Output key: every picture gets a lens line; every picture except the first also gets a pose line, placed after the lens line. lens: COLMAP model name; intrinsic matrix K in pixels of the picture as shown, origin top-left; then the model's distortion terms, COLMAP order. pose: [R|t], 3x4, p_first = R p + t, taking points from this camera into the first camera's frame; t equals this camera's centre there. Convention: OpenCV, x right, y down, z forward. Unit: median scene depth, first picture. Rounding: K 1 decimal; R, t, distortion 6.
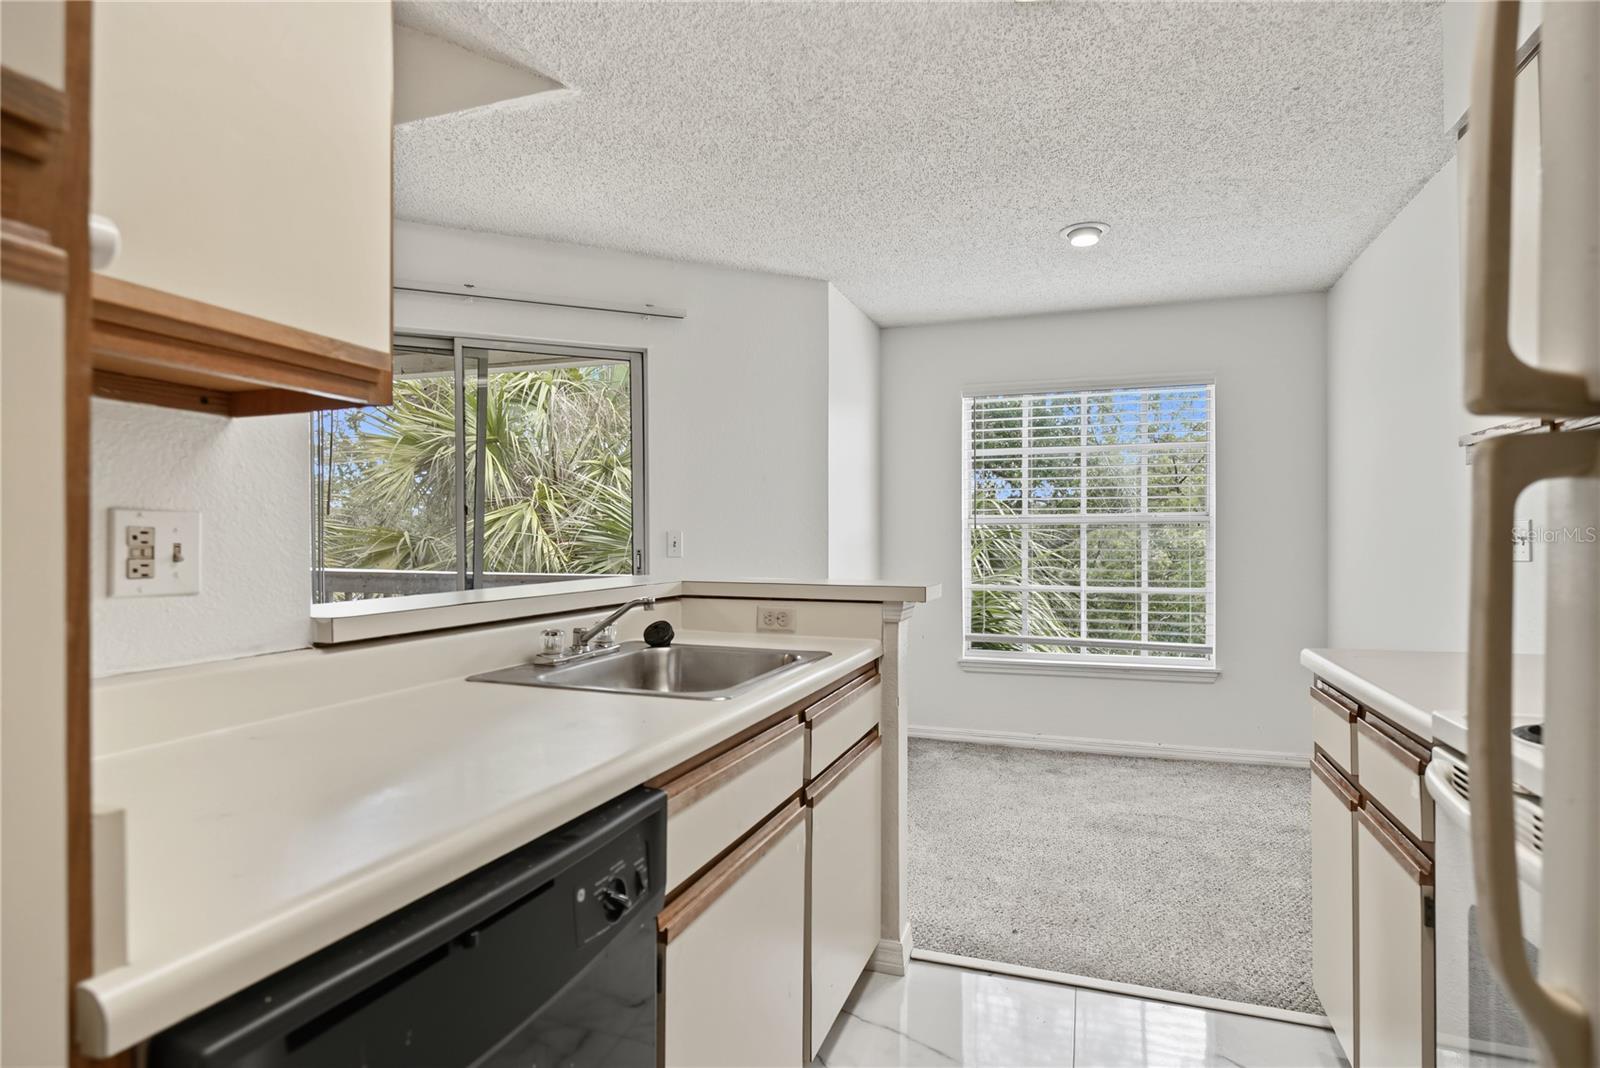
lens RADIAL K [[836.4, 0, 799.3], [0, 836.4, 545.3], [0, 0, 1]] dist [-0.009043, 0.001538]
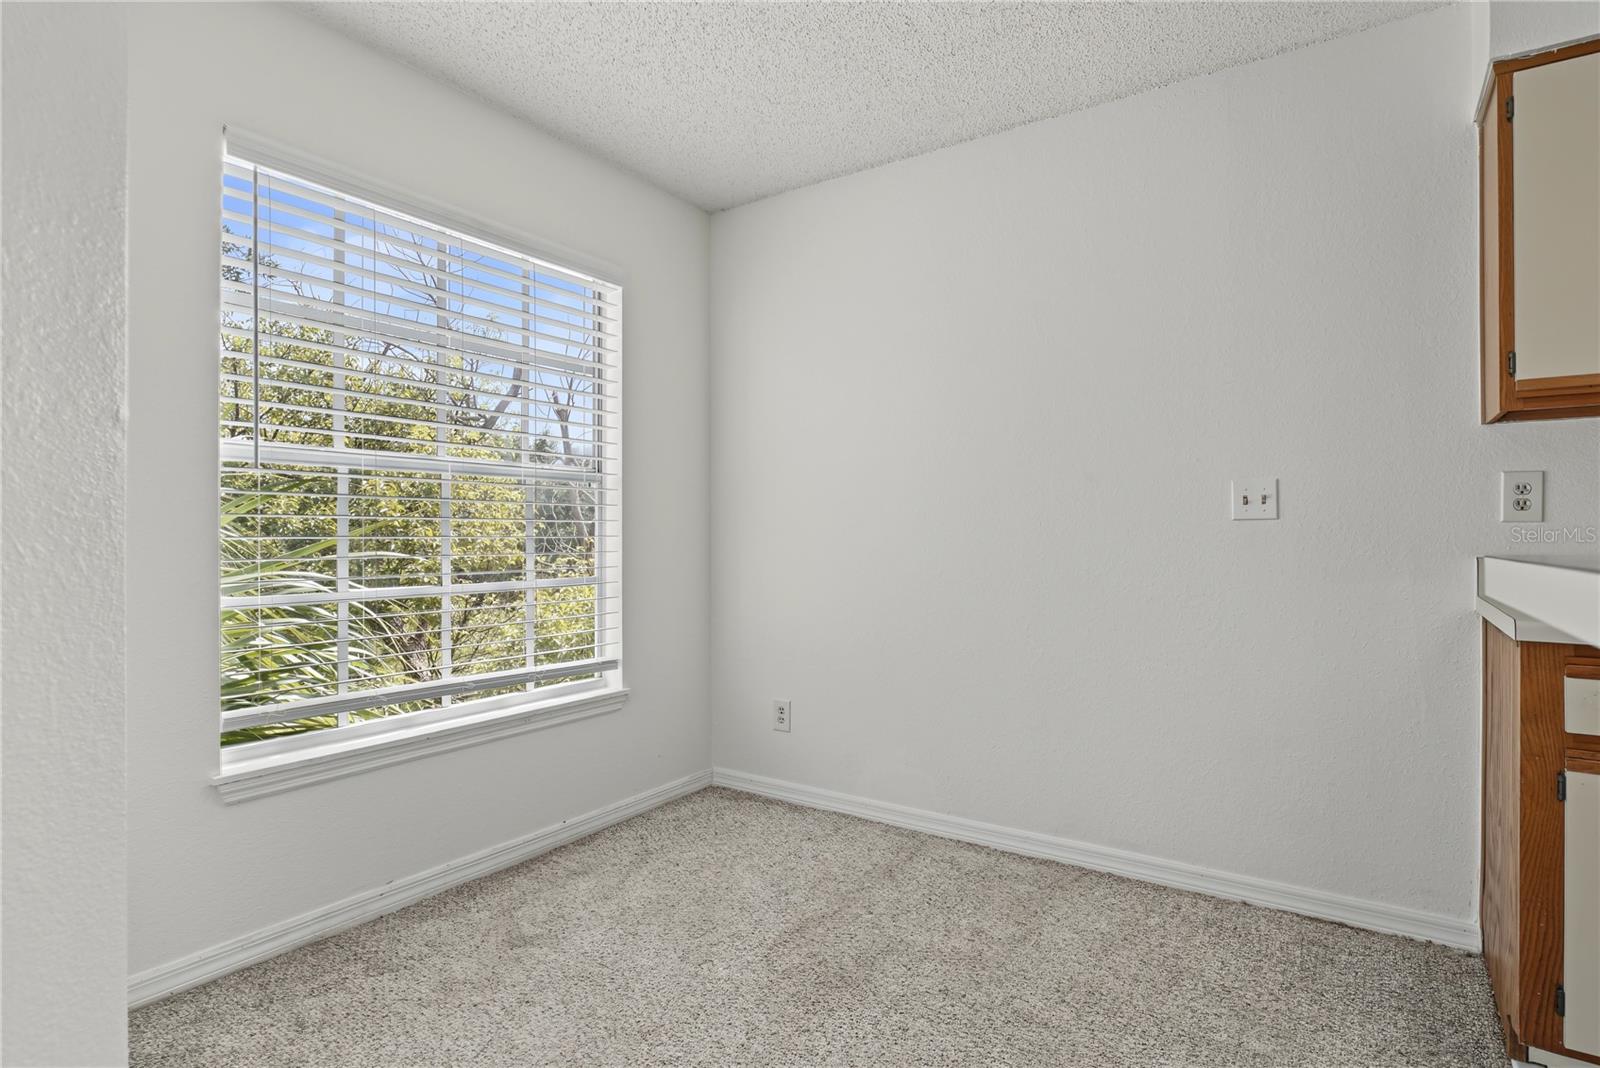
lens RADIAL K [[836.4, 0, 799.0], [0, 836.4, 533.4], [0, 0, 1]] dist [-0.009043, 0.001538]
pose [[0.256622, -0.004554, 0.966501, -0.150185], [0.007836, 0.999966, 0.002631, 0.015927], [-0.966480, 0.006899, 0.256649, 0.687768]]
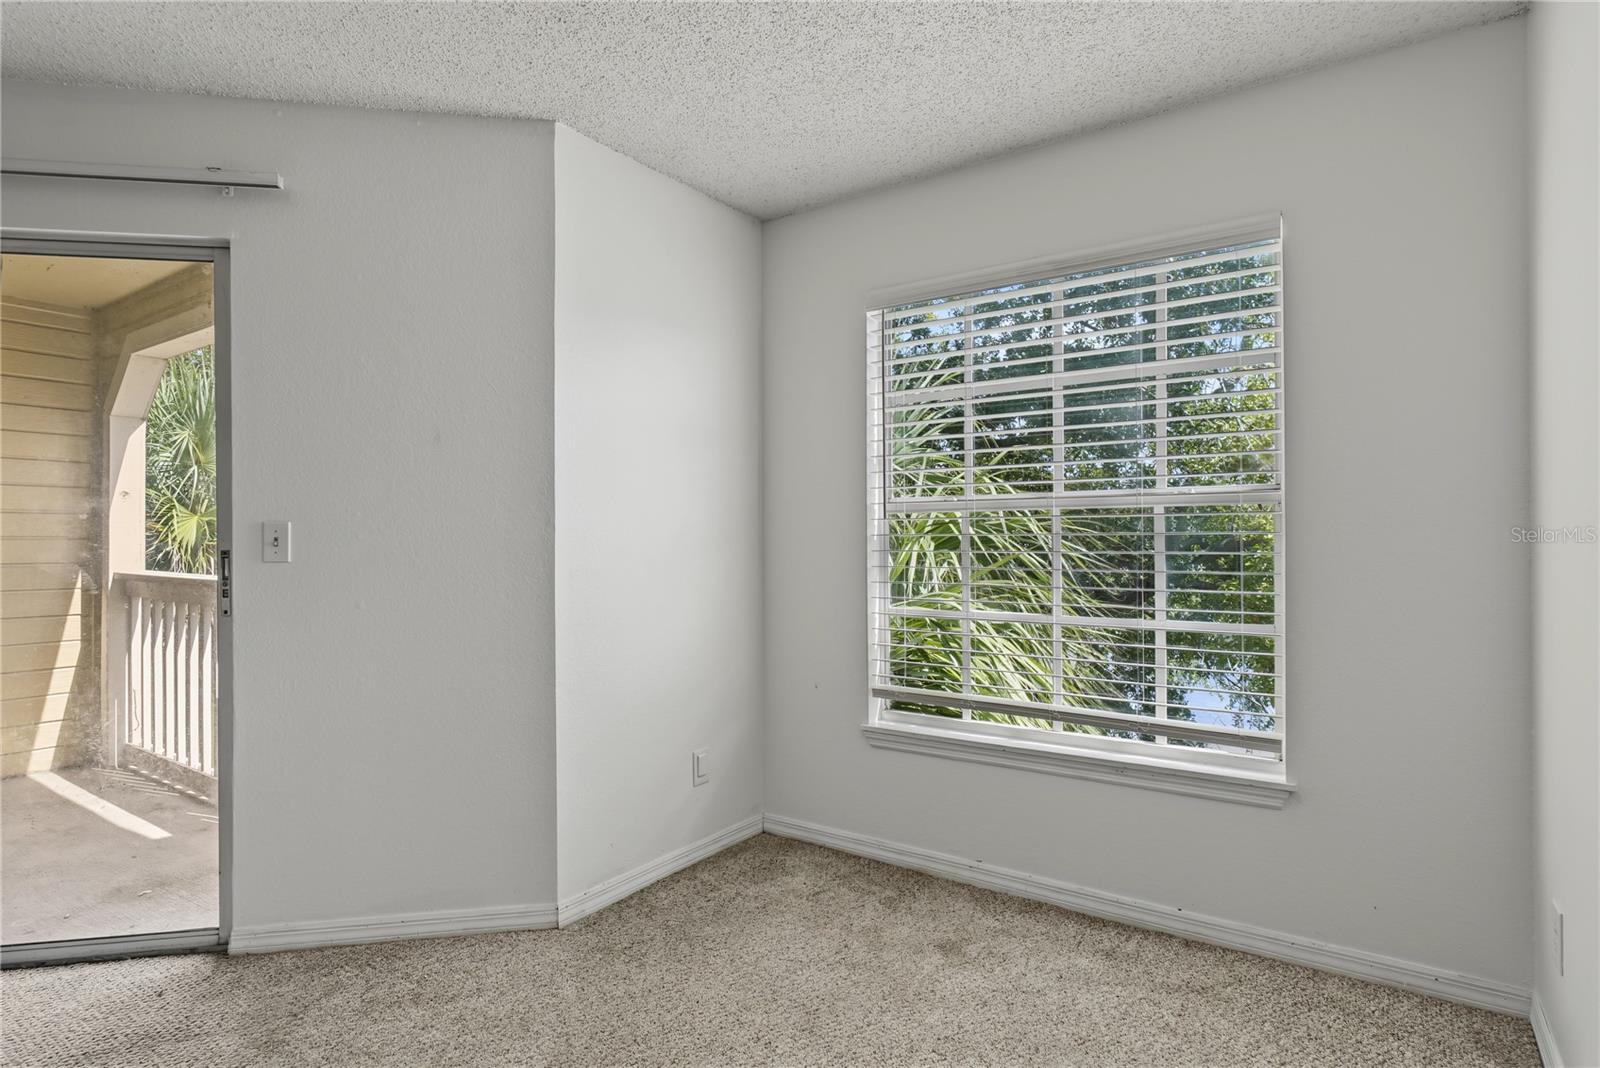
lens RADIAL K [[836.4, 0, 795.2], [0, 836.4, 545.9], [0, 0, 1]] dist [-0.009043, 0.001538]
pose [[0.961644, -0.000219, -0.274299, 0.354650], [-0.001119, 0.999988, -0.004724, 0.003406], [0.274297, 0.004850, 0.961633, 0.425179]]
